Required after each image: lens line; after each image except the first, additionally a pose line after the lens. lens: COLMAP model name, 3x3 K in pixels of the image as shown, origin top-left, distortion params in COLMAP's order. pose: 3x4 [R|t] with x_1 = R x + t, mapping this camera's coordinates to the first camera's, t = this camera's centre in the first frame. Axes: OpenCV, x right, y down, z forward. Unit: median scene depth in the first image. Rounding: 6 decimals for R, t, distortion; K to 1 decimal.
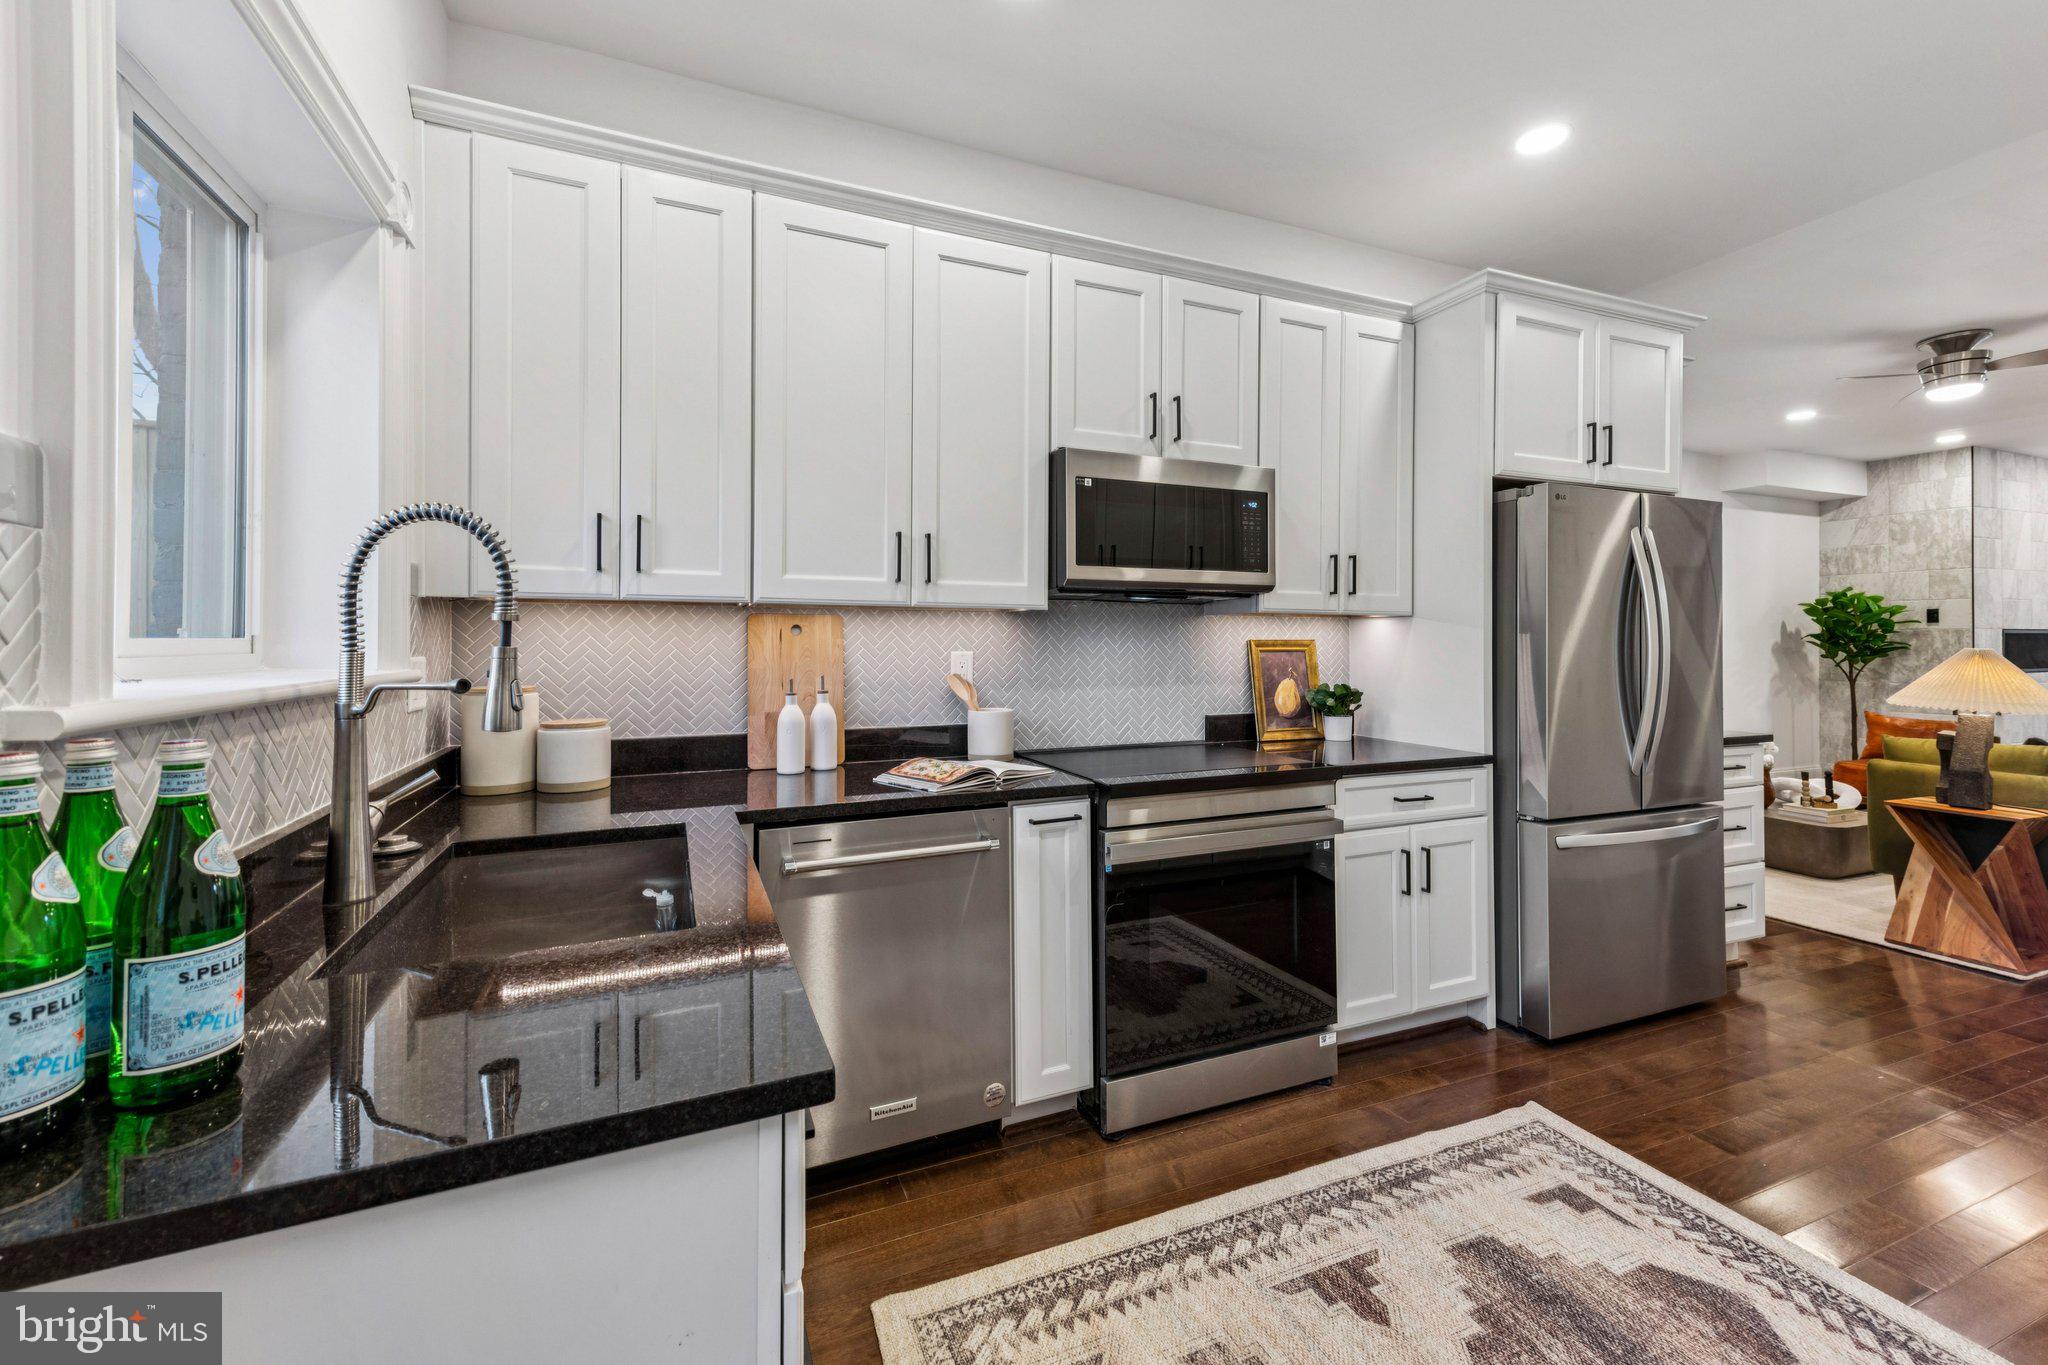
lens RADIAL K [[846.0, 0, 1013.4], [0, 846.0, 635.6], [0, 0, 1]] dist [0.014958, 0.000208]
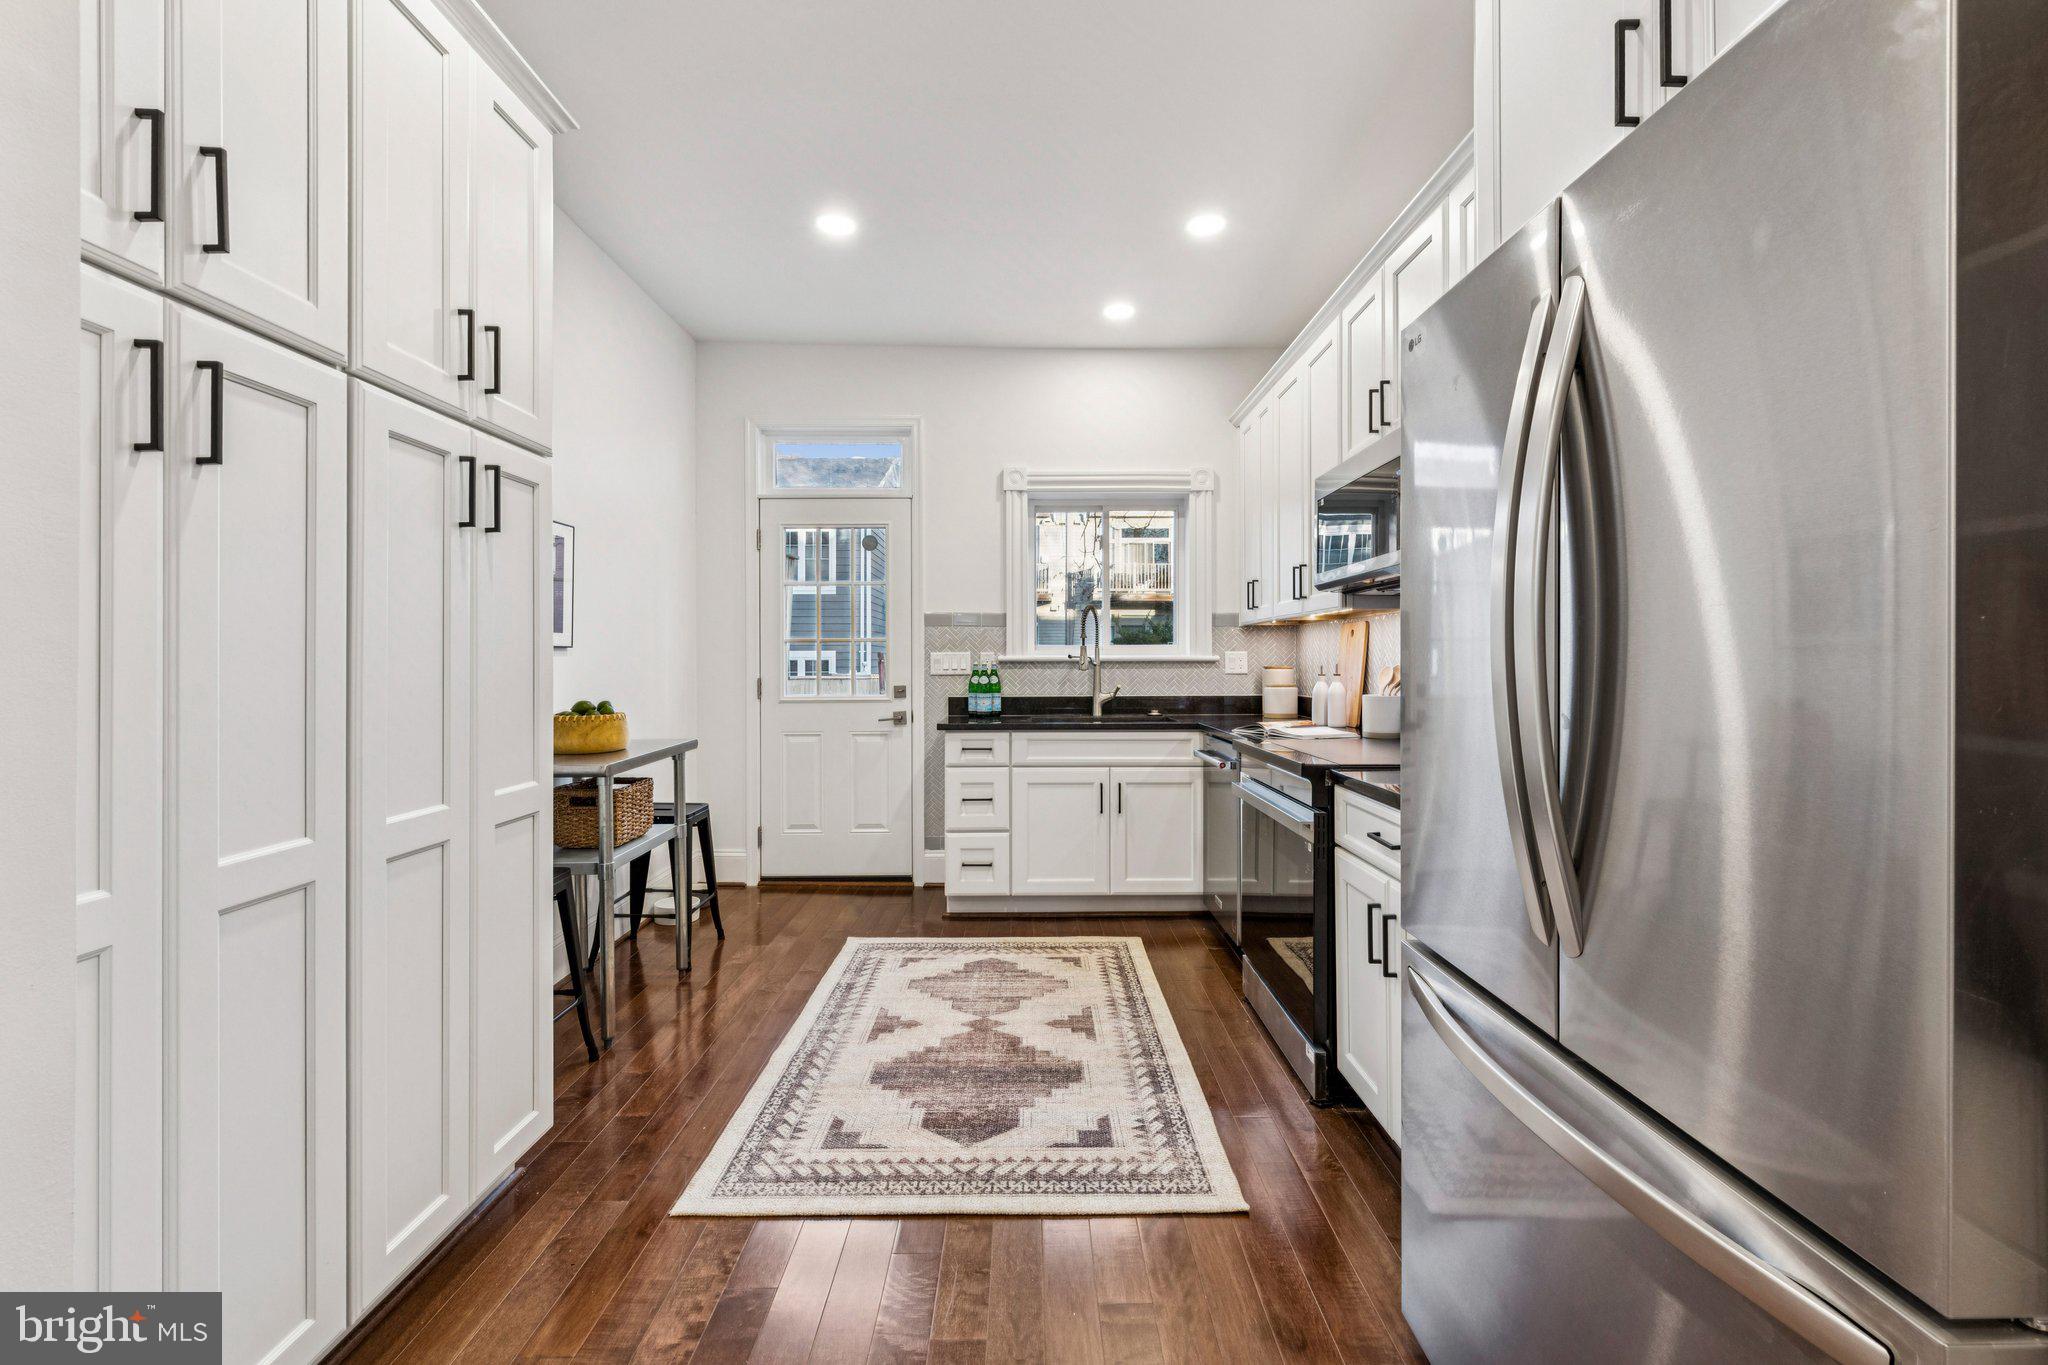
lens RADIAL K [[840.6, 0, 1059.8], [0, 840.6, 659.6], [0, 0, 1]] dist [0.001919, -0.000257]
pose [[-0.346975, -0.000006, -0.937874, 1.289248], [0.009491, 0.999949, -0.003518, 0.039014], [0.937826, -0.010122, -0.346958, 1.028901]]
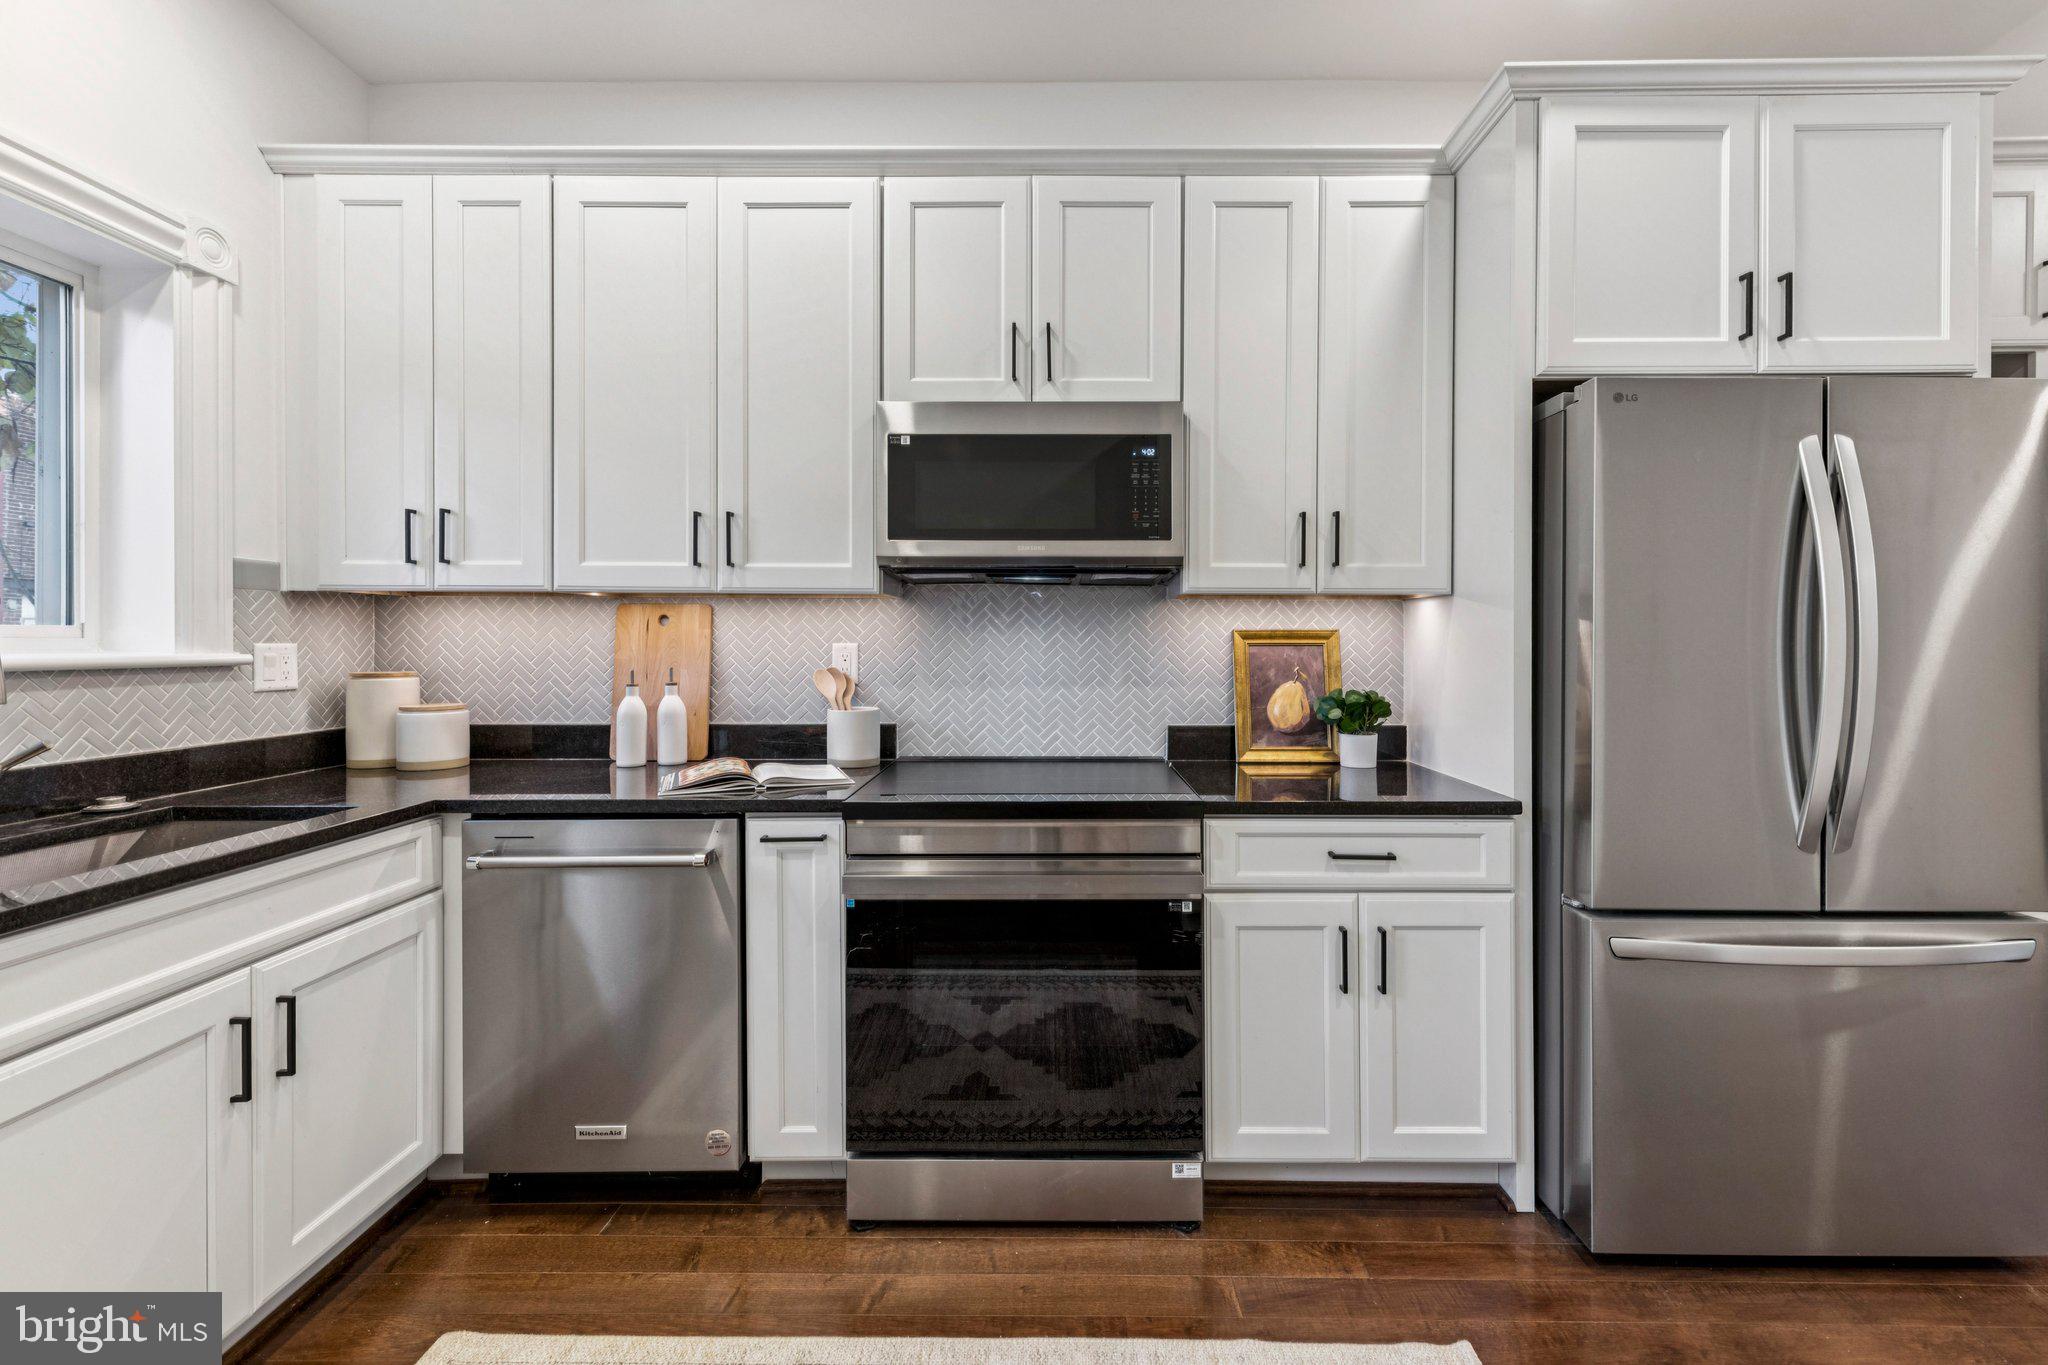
lens RADIAL K [[862.6, 0, 1026.6], [0, 862.6, 640.8], [0, 0, 1]] dist [0.002363, -0.000114]
pose [[0.917617, 0.001196, -0.397465, 0.514319], [0.001806, 0.999973, 0.007179, 0.010872], [0.397462, -0.007306, 0.917589, 0.251483]]
